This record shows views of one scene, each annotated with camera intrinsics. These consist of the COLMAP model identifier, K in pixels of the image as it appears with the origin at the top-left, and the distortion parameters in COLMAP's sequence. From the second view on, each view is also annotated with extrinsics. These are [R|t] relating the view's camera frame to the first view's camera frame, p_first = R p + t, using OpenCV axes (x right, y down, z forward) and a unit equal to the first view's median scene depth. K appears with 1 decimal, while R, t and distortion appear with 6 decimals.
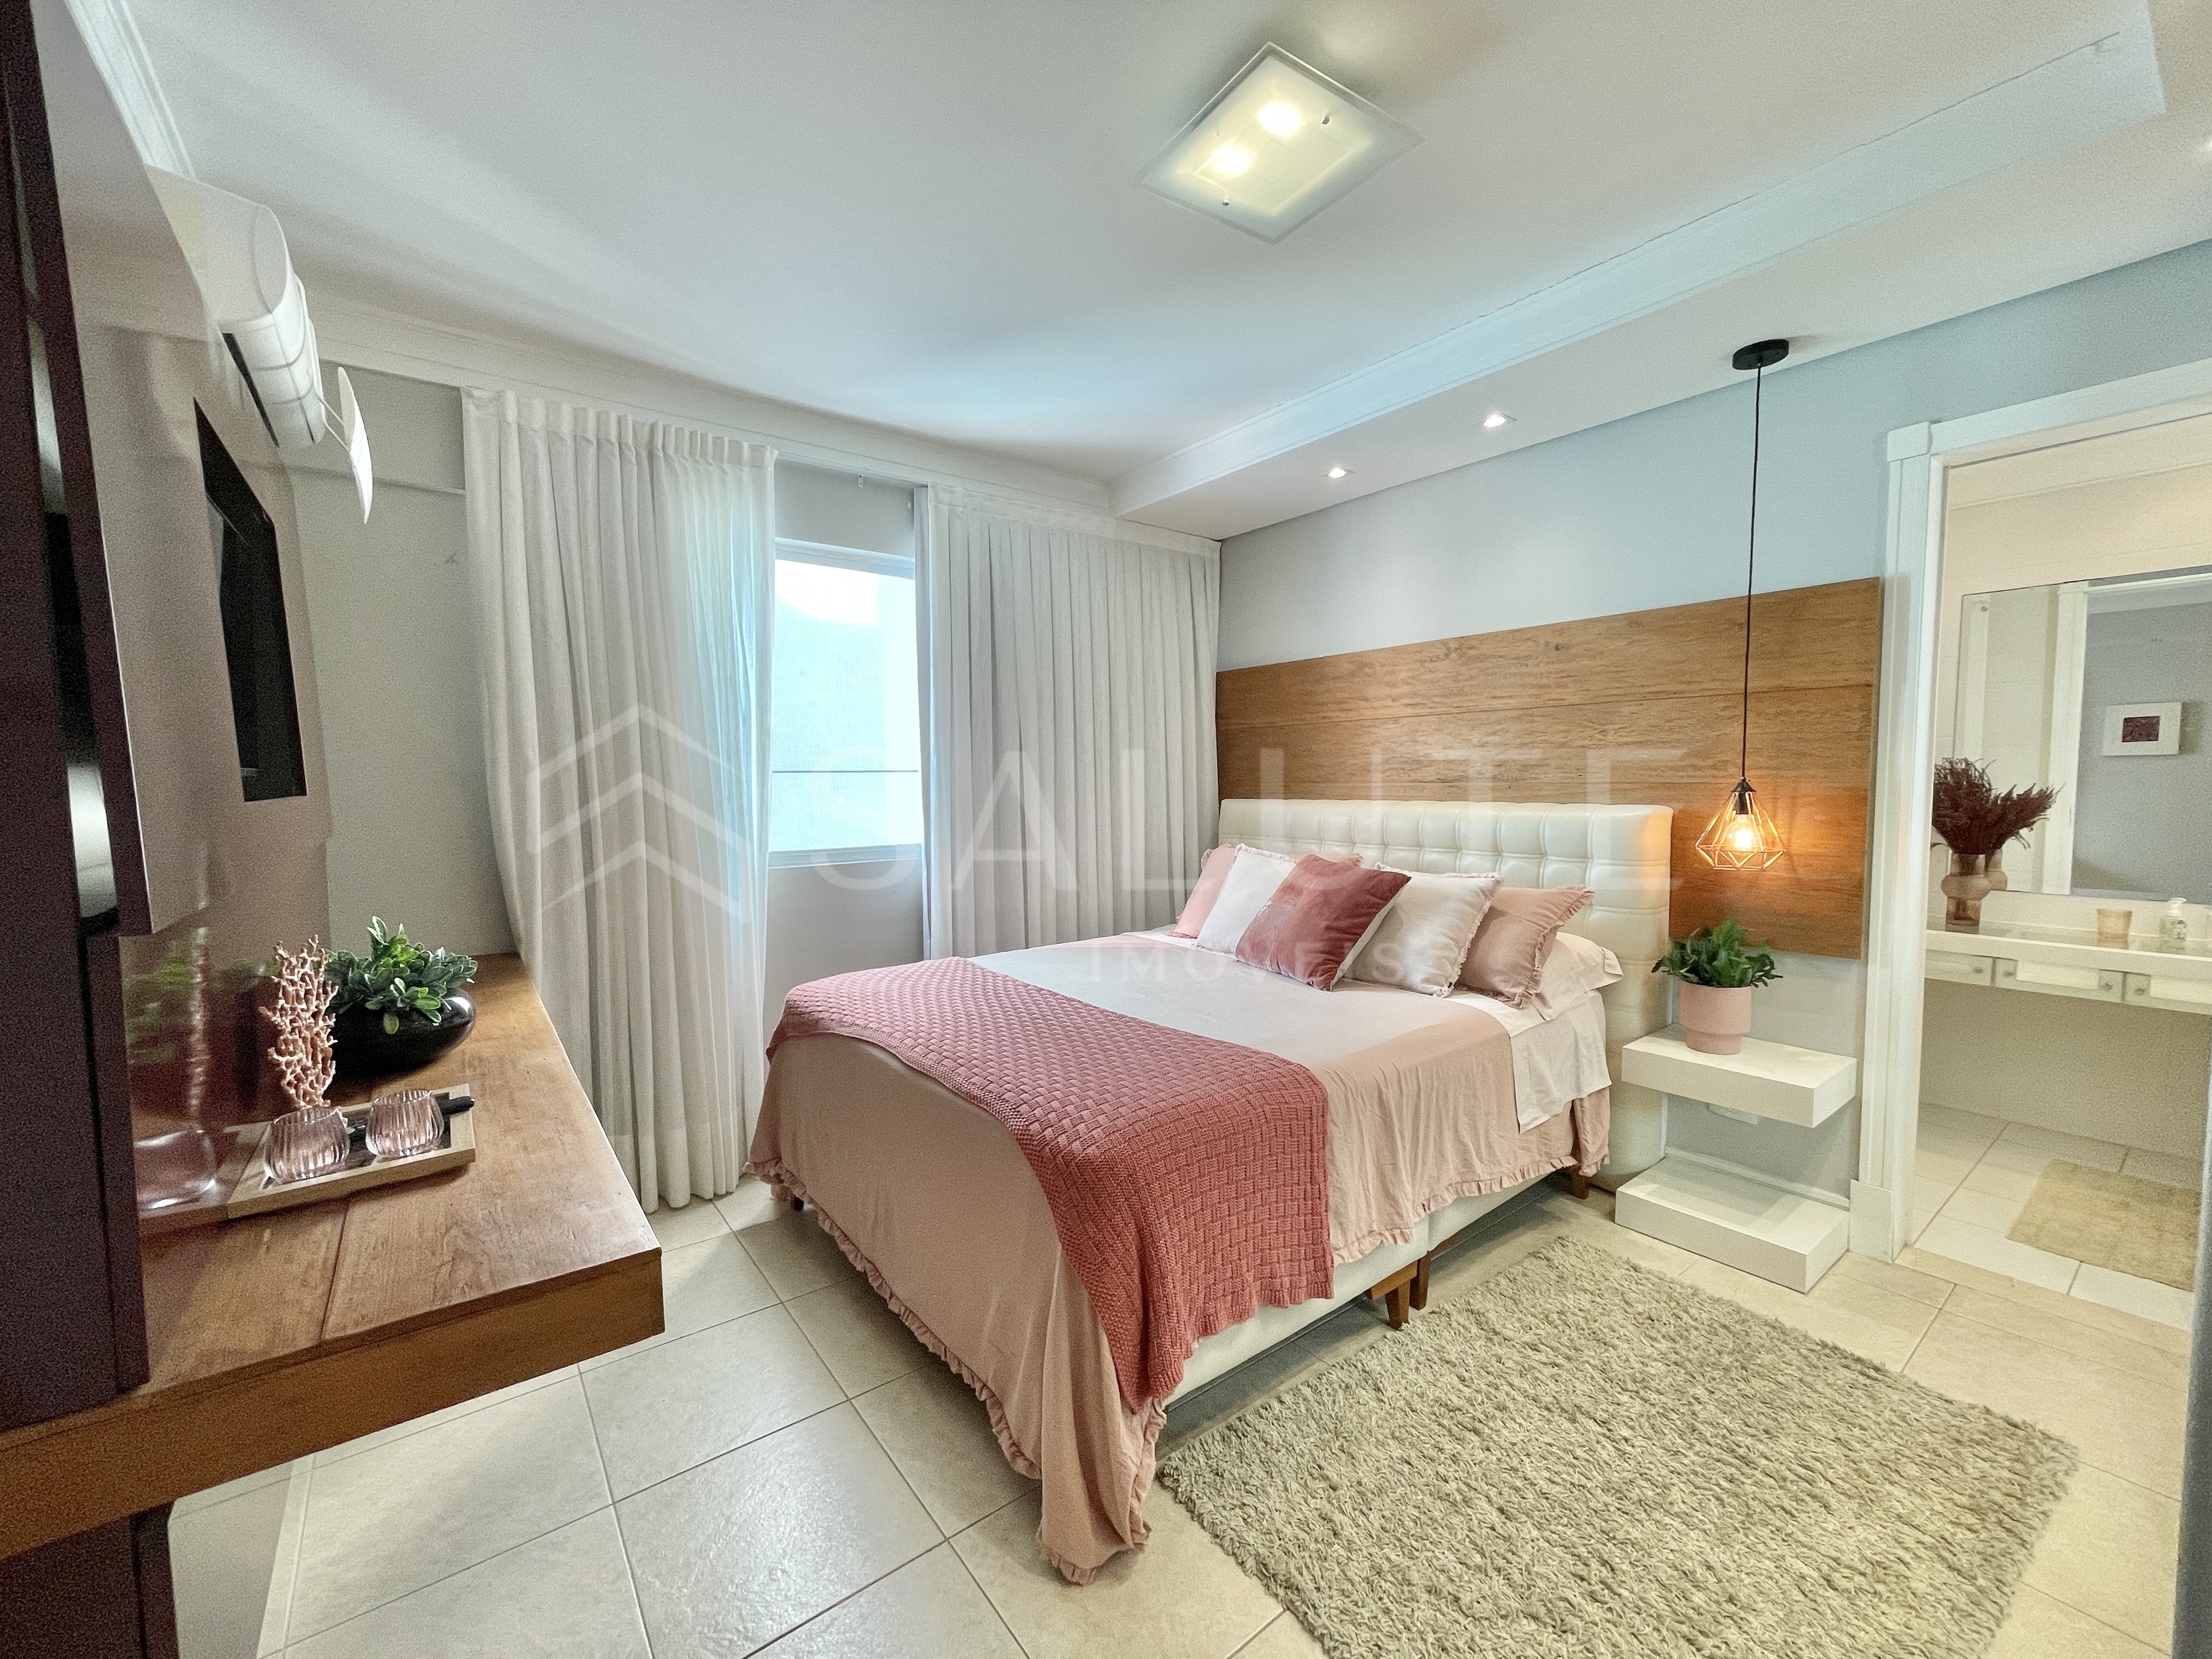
lens RADIAL K [[881.3, 0, 1105.0], [0, 881.3, 842.8], [0, 0, 1]] dist [-0.002236, -0.000068]
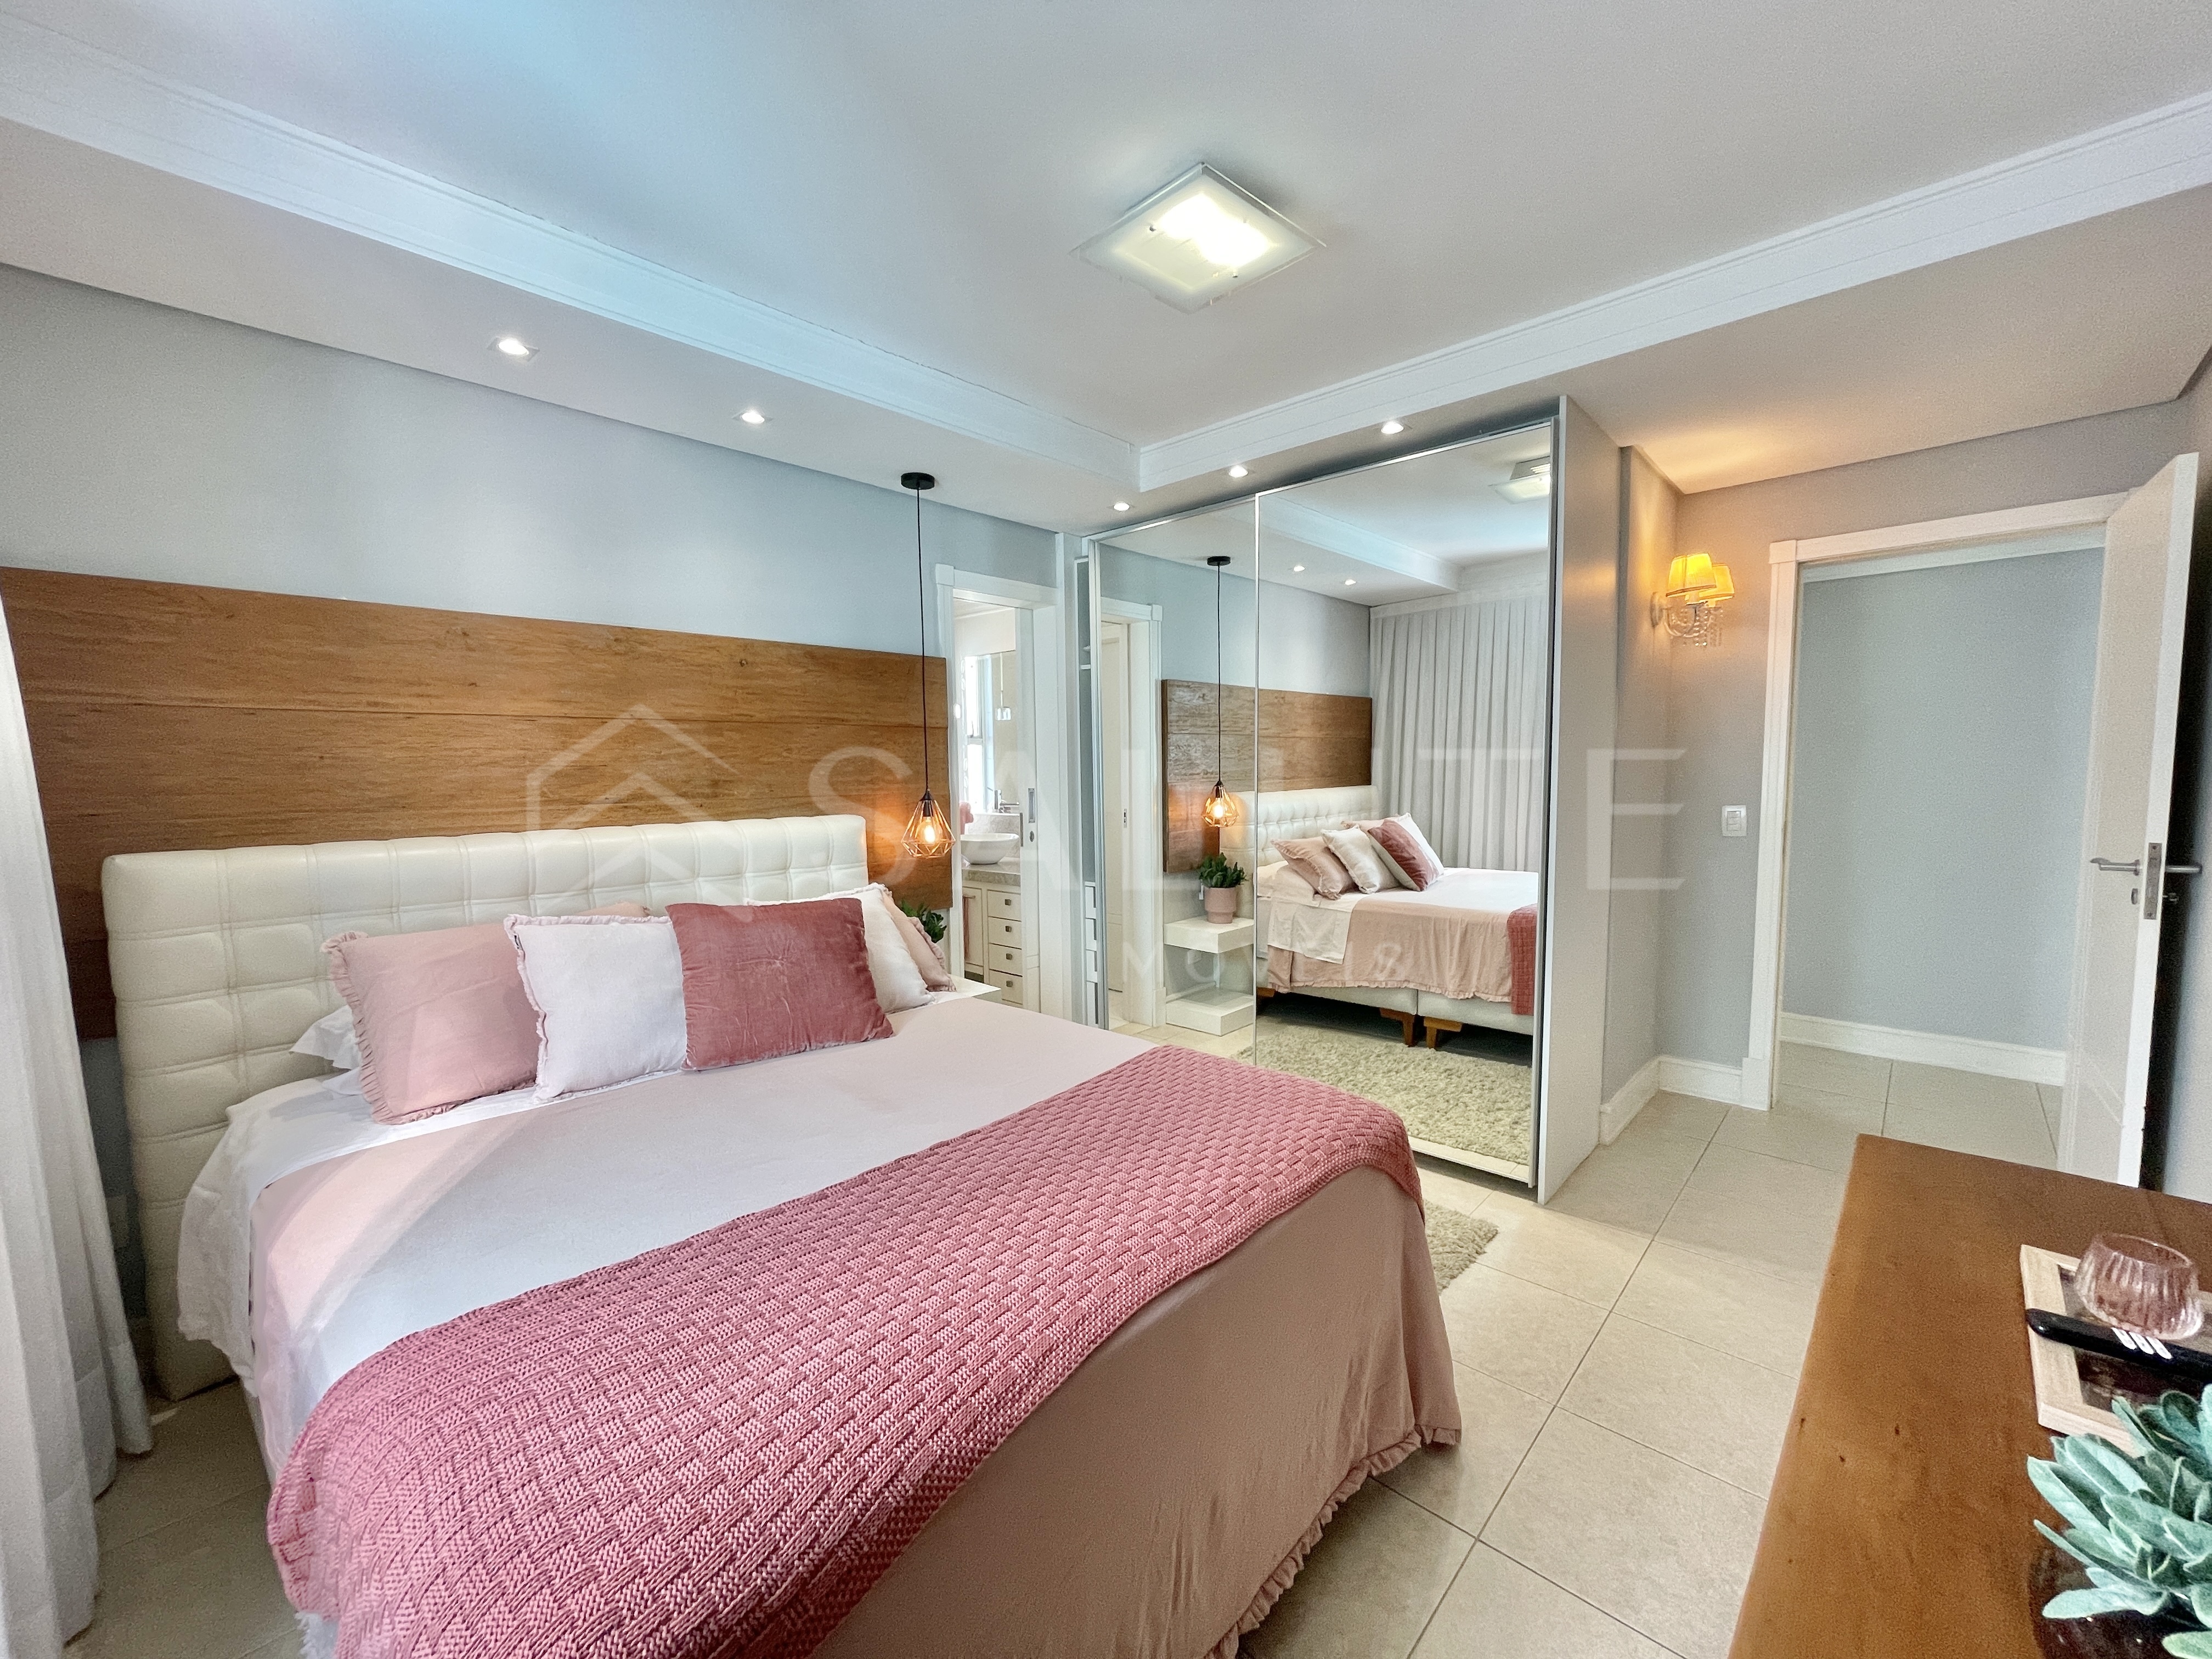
lens RADIAL K [[881.3, 0, 1106.0], [0, 881.3, 839.6], [0, 0, 1]] dist [-0.002236, -0.000068]
pose [[-0.157552, -0.068248, 0.985150, -0.560656], [0.085820, 0.992888, 0.082509, -0.072537], [-0.983775, 0.097545, -0.150574, 0.789847]]
